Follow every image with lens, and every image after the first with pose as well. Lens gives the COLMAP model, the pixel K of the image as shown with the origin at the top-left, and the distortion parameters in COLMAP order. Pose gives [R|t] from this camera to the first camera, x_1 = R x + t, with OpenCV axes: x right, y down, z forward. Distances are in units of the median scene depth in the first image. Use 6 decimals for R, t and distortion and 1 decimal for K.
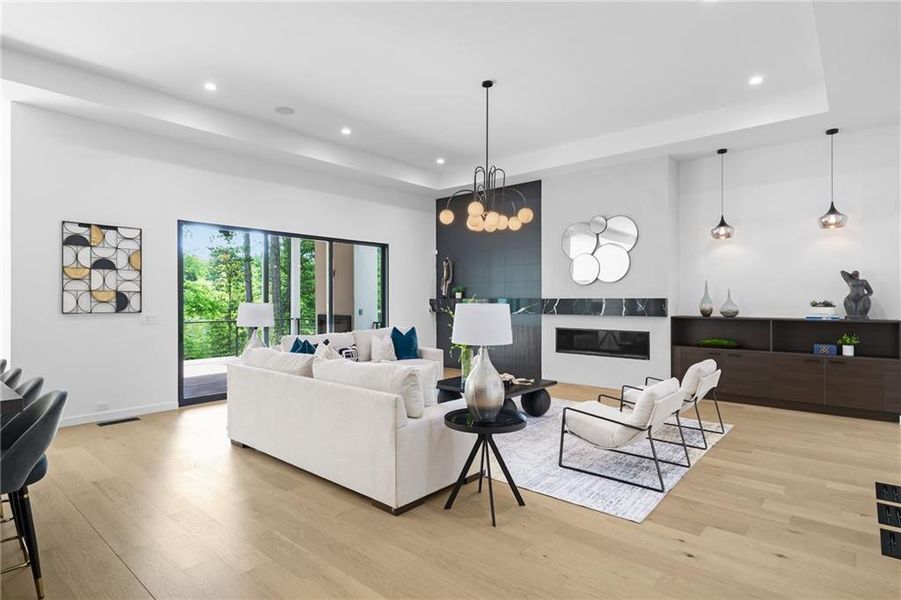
lens RADIAL K [[481.4, 0, 442.7], [0, 481.4, 297.9], [0, 0, 1]] dist [-0.001012, -0.000600]
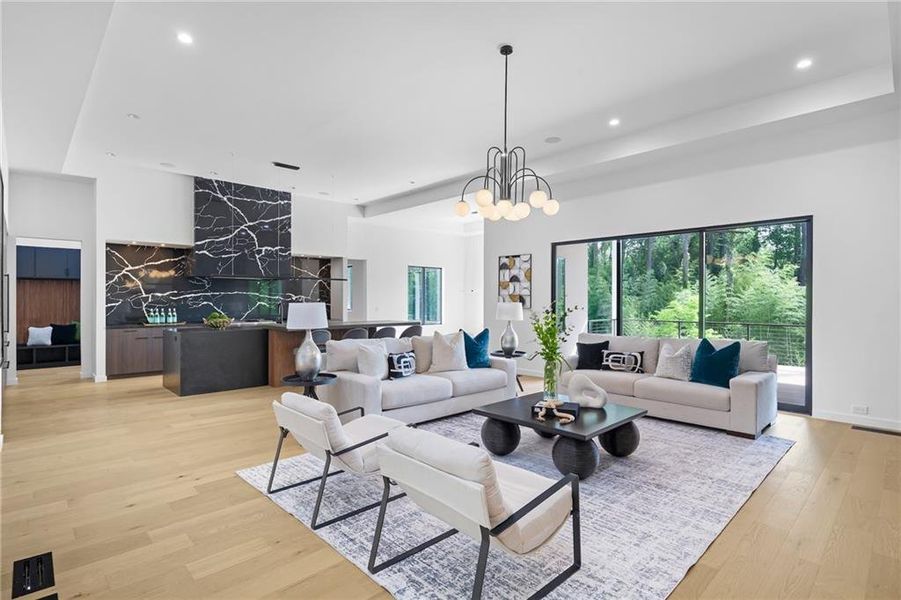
lens RADIAL K [[436.8, 0, 443.4], [0, 436.8, 301.5], [0, 0, 1]] dist [-0.000188, -0.000252]
pose [[-0.089103, 0.005180, -0.996009, 0.812107], [0.000263, 0.999987, 0.005177, 0.000308], [0.996022, 0.000199, -0.089103, 0.882586]]
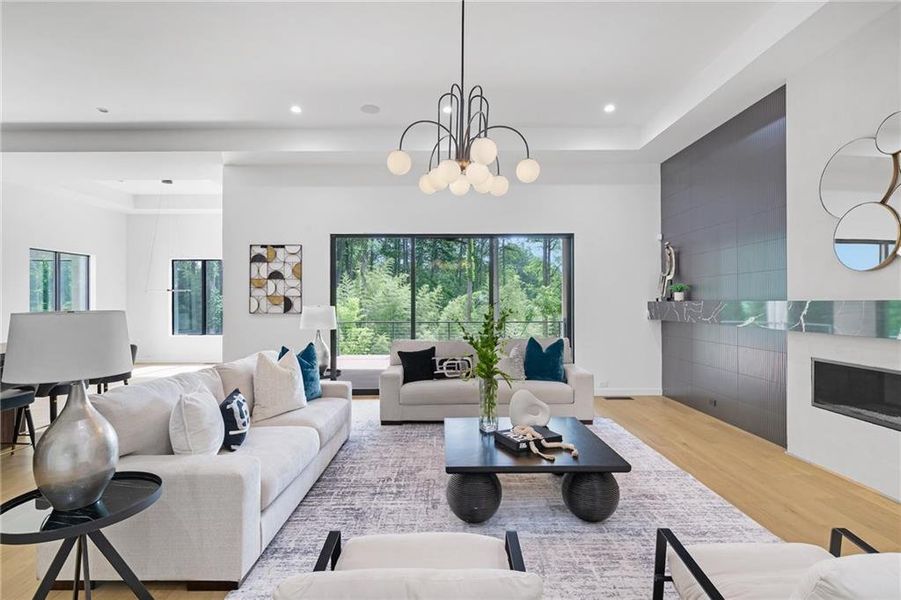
lens RADIAL K [[436.8, 0, 452.5], [0, 436.8, 301.0], [0, 0, 1]] dist [-0.000188, -0.000252]
pose [[0.658094, -0.001985, -0.752933, 0.481484], [0.003501, 0.999994, 0.000423, -0.000275], [0.752928, -0.002914, 0.658097, 0.581865]]
